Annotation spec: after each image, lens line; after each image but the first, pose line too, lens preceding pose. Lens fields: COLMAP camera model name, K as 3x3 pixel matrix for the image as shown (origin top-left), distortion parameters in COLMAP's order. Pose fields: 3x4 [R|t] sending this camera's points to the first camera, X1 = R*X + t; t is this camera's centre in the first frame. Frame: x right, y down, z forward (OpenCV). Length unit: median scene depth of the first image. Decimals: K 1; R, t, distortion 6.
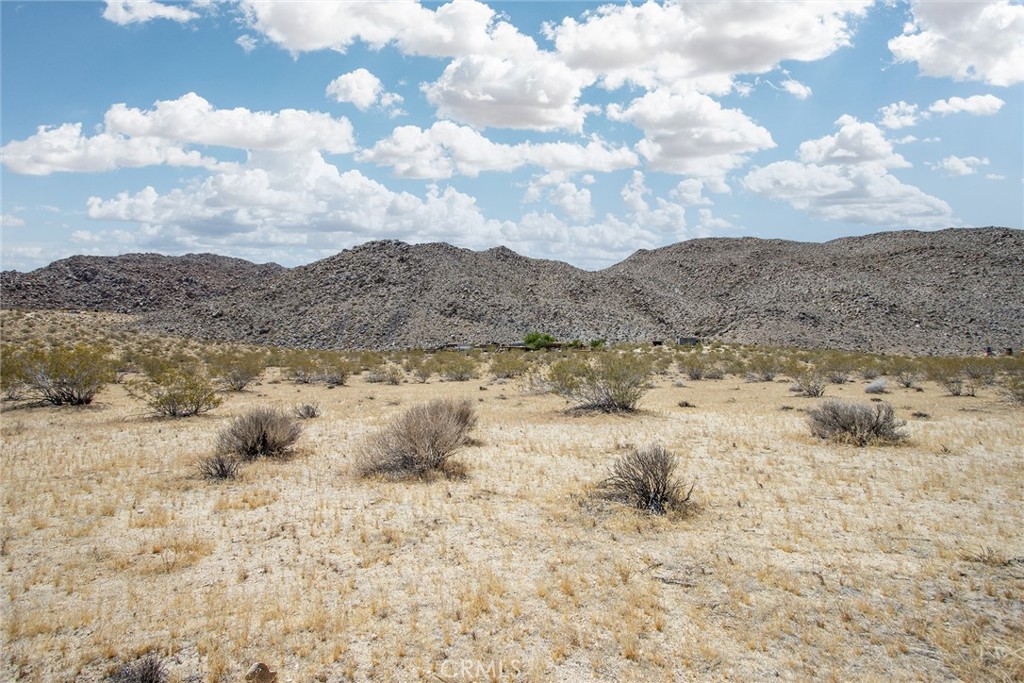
lens RADIAL K [[477.9, 0, 509.6], [0, 477.9, 335.8], [0, 0, 1]] dist [-0.008424, 0.002012]
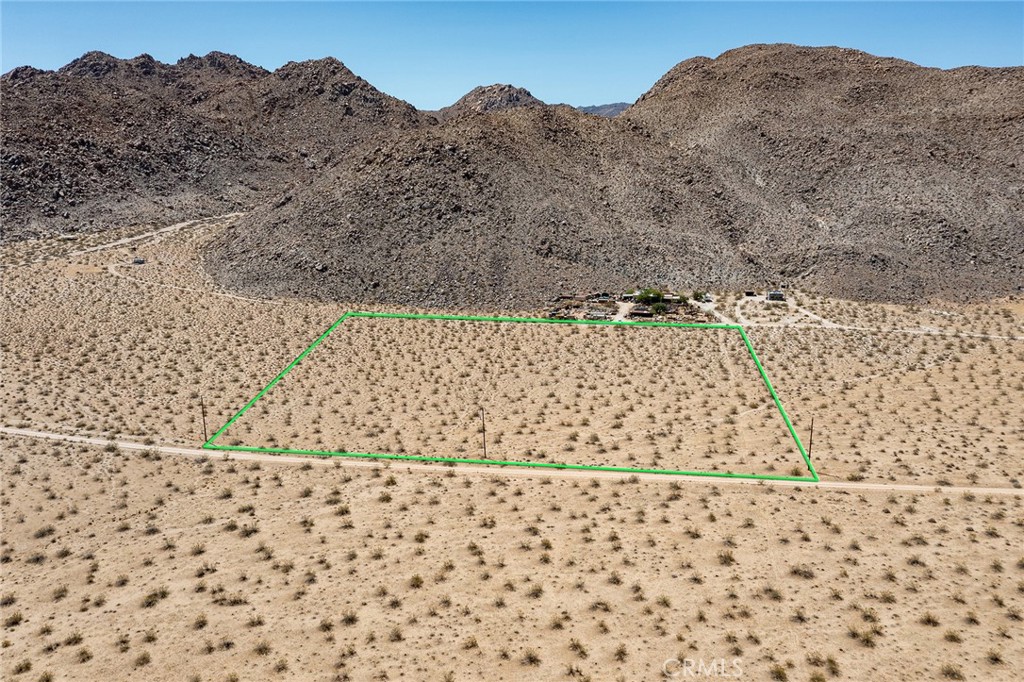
lens RADIAL K [[821.5, 0, 518.1], [0, 821.5, 345.1], [0, 0, 1]] dist [0.005928, 0.010554]
pose [[0.995194, -0.049455, 0.084519, -0.444469], [0.024057, 0.960124, 0.278539, -0.451662], [-0.094924, -0.275167, 0.956699, -0.931868]]
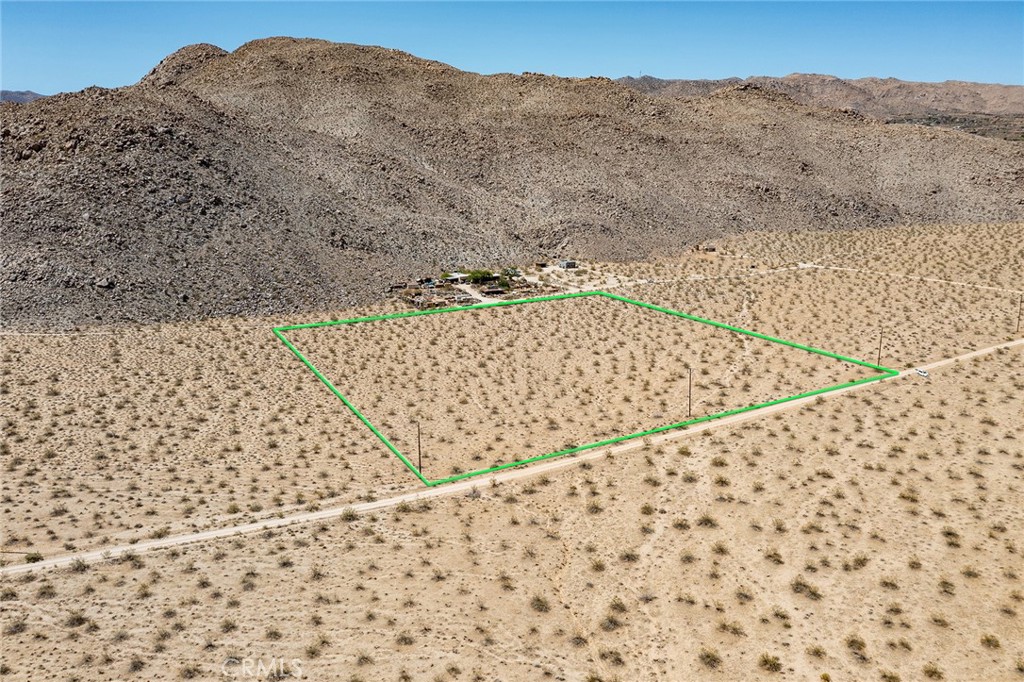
lens RADIAL K [[821.5, 0, 515.1], [0, 821.5, 341.4], [0, 0, 1]] dist [0.005928, 0.010554]
pose [[0.682475, -0.190858, 0.705550, -1.392258], [-0.015984, 0.961177, 0.275469, -0.410138], [-0.730734, -0.199278, 0.652929, -0.444907]]
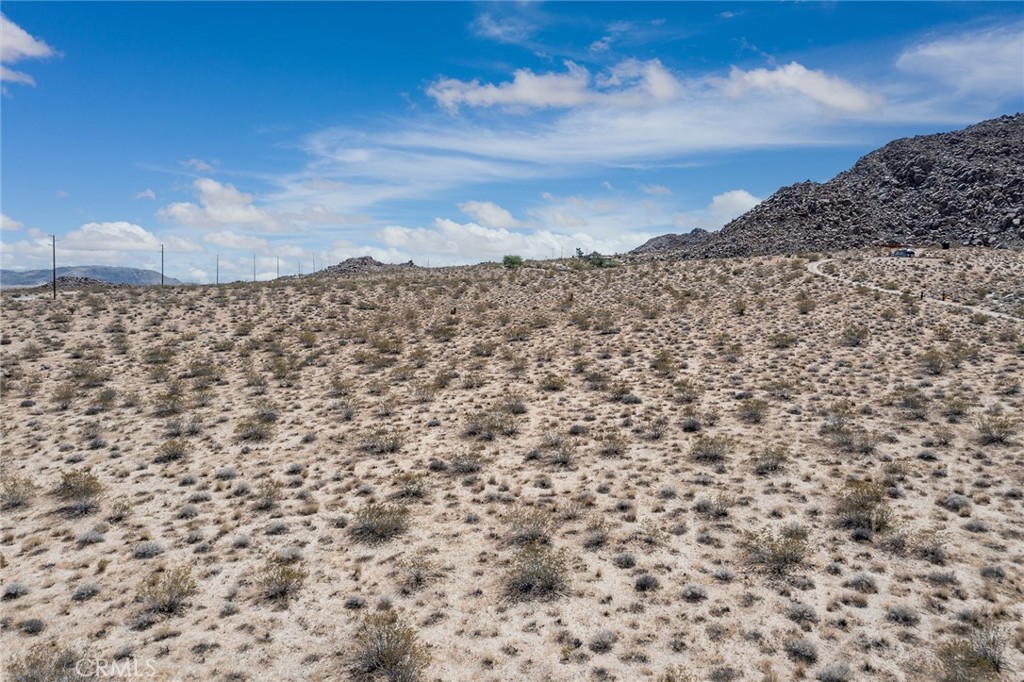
lens RADIAL K [[865.7, 0, 514.4], [0, 865.7, 349.2], [0, 0, 1]] dist [0.005773, 0.007744]
pose [[0.411959, 0.051812, -0.909728, -0.544564], [0.025869, 0.997315, 0.068515, -0.039204], [0.910835, -0.051759, 0.409513, 0.569913]]
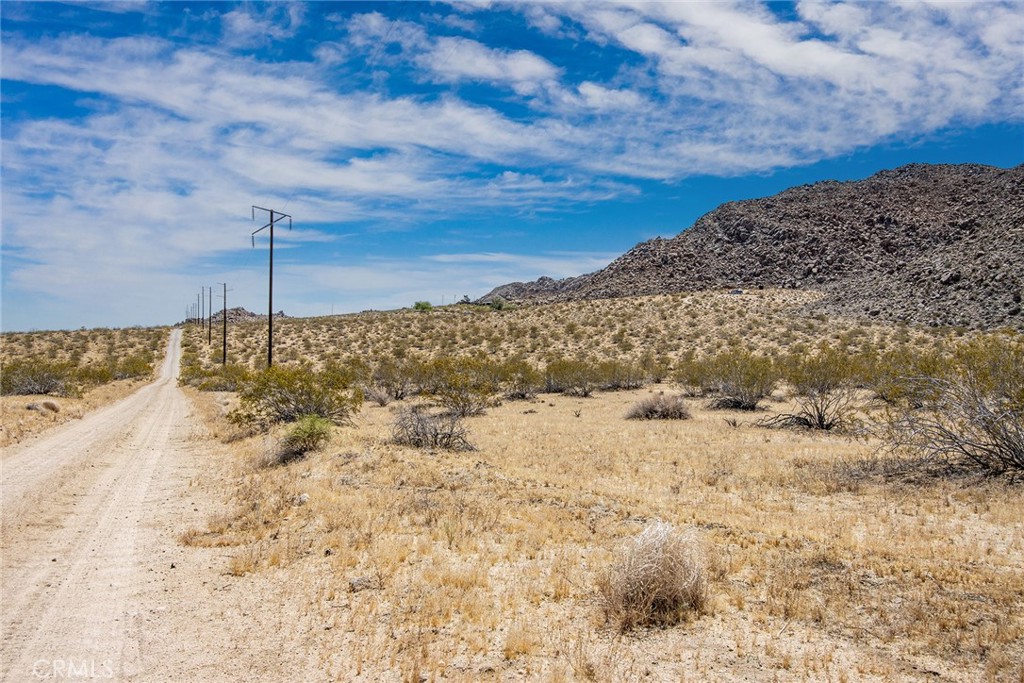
lens RADIAL K [[986.2, 0, 508.0], [0, 986.2, 347.4], [0, 0, 1]] dist [0.014925, 0.000000]
pose [[0.579326, -0.020708, -0.814833, -0.012299], [0.047266, 0.998849, 0.008220, -0.000724], [0.813724, -0.043276, 0.579638, -0.037336]]
